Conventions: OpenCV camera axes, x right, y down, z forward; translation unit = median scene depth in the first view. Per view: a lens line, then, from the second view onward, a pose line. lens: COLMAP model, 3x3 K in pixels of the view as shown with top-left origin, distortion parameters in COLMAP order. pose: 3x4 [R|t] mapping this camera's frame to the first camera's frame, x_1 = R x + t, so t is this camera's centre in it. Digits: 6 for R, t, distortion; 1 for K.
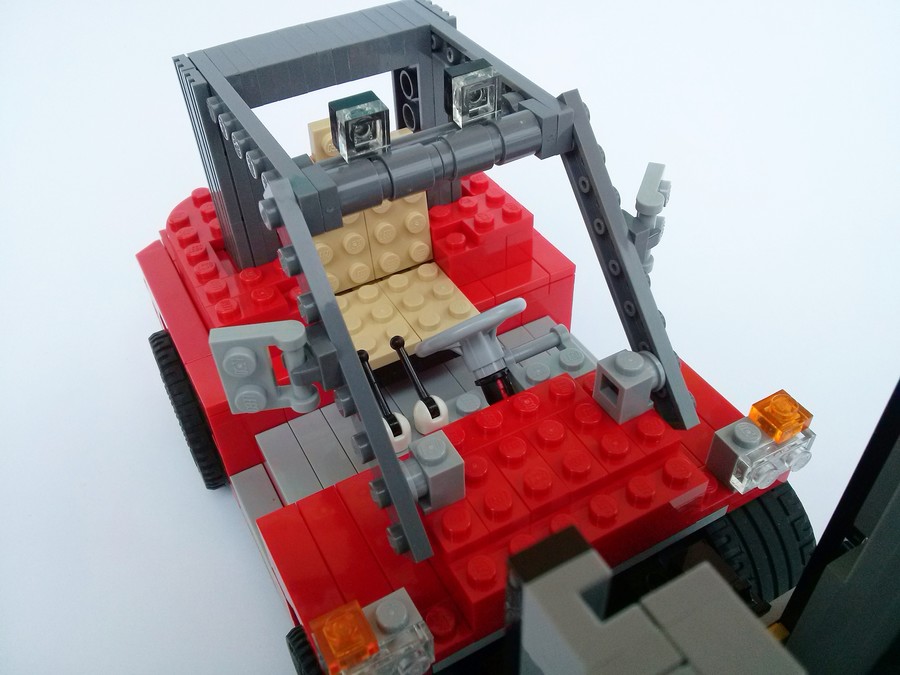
lens RADIAL K [[826.8, 0, 450.0], [0, 826.8, 369.5], [0, 0, 1]] dist [0.005157, -0.003141]
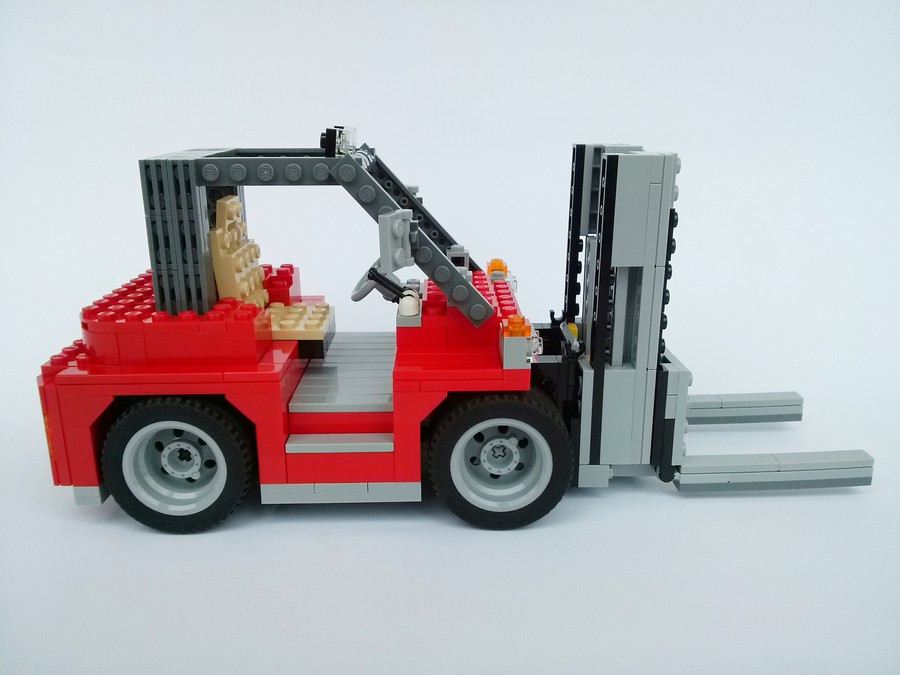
lens RADIAL K [[800.8, 0, 447.5], [0, 800.8, 360.1], [0, 0, 1]] dist [0.116980, -0.523651]
pose [[0.460391, -0.227928, 0.857956, -1.497267], [0.603413, 0.789219, -0.114133, 0.403070], [-0.651101, 0.570248, 0.500885, 0.181430]]
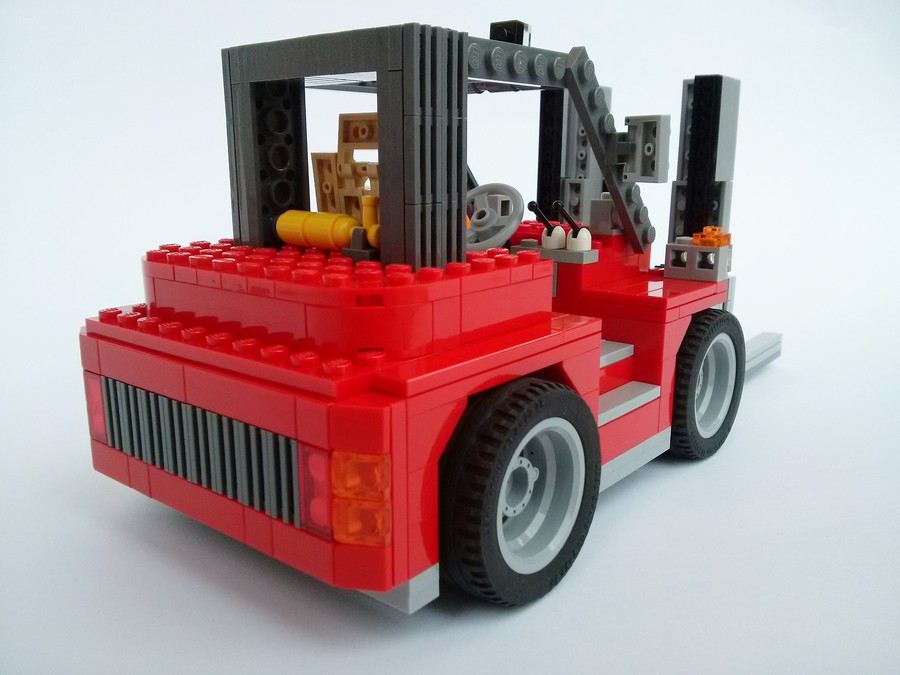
lens RADIAL K [[800.8, 0, 447.5], [0, 800.8, 360.1], [0, 0, 1]] dist [0.116980, -0.523651]
pose [[-0.368566, -0.189381, 0.910107, -1.334230], [0.654528, 0.642347, 0.398728, -0.521399], [-0.660116, 0.742647, -0.112792, 1.490438]]
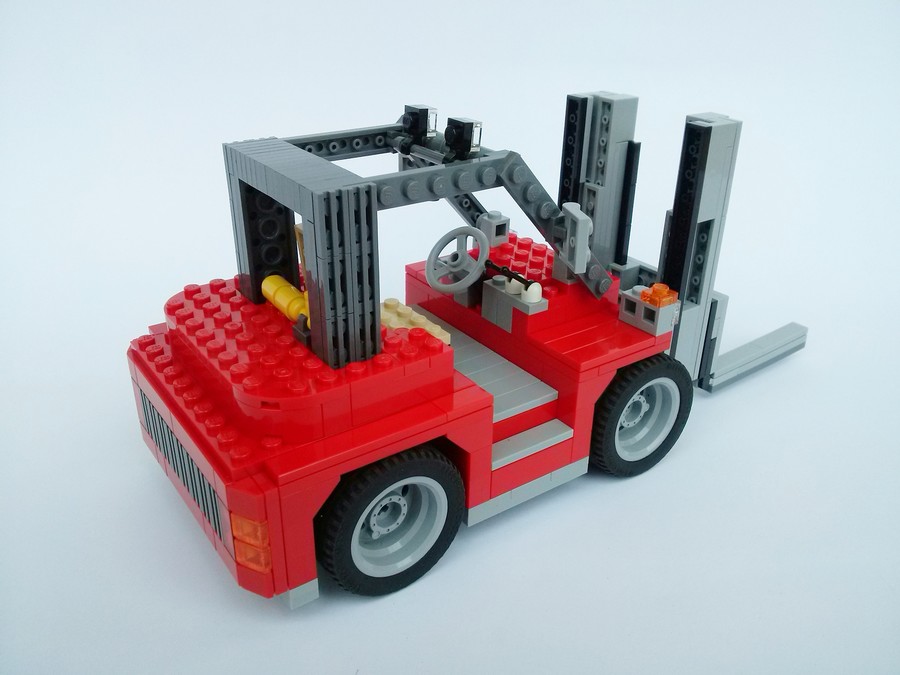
lens RADIAL K [[800.8, 0, 447.5], [0, 800.8, 360.1], [0, 0, 1]] dist [0.116980, -0.523651]
pose [[-0.117206, -0.430457, 0.894969, -1.603658], [0.682397, 0.619829, 0.387489, -0.606581], [-0.721525, 0.656140, 0.221095, 0.862841]]
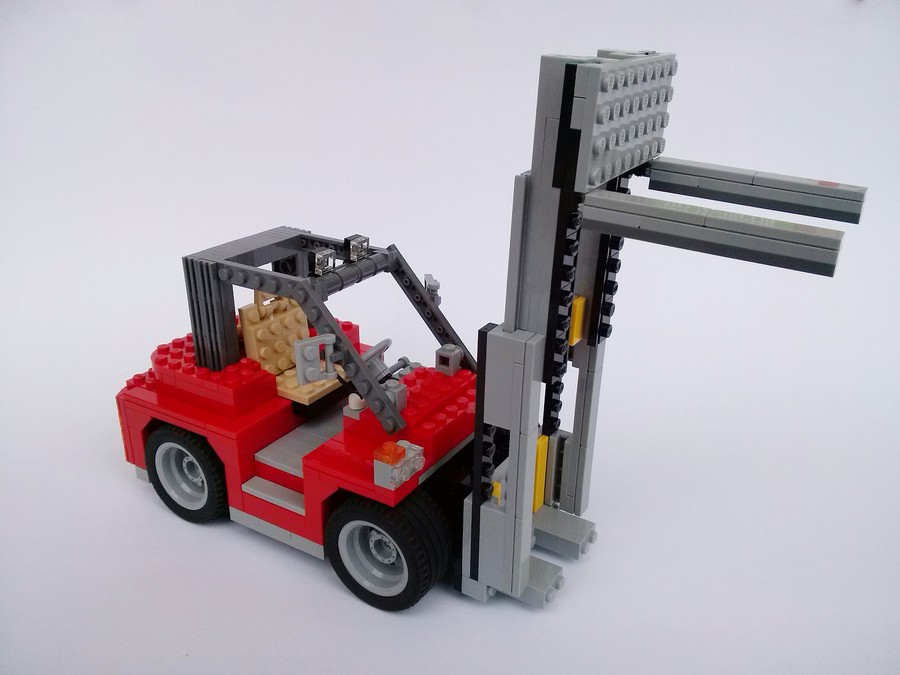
lens RADIAL K [[787.0, 0, 449.7], [0, 787.0, 348.3], [0, 0, 1]] dist [0.136773, -0.492013]
pose [[0.865651, -0.153575, 0.476511, -0.790746], [0.311896, 0.909949, -0.273337, 0.569020], [-0.391623, 0.385237, 0.835598, -0.786835]]
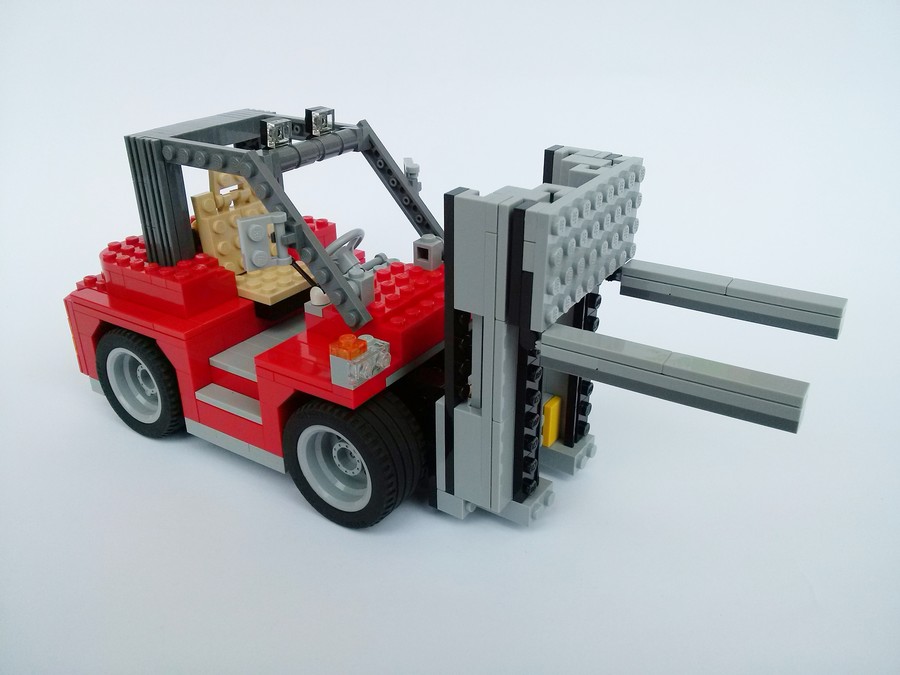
lens RADIAL K [[787.0, 0, 449.7], [0, 787.0, 348.3], [0, 0, 1]] dist [0.136773, -0.492013]
pose [[0.883647, -0.184767, 0.430151, -0.584528], [0.305669, 0.923646, -0.231183, 0.669956], [-0.354592, 0.335767, 0.872654, -0.566217]]
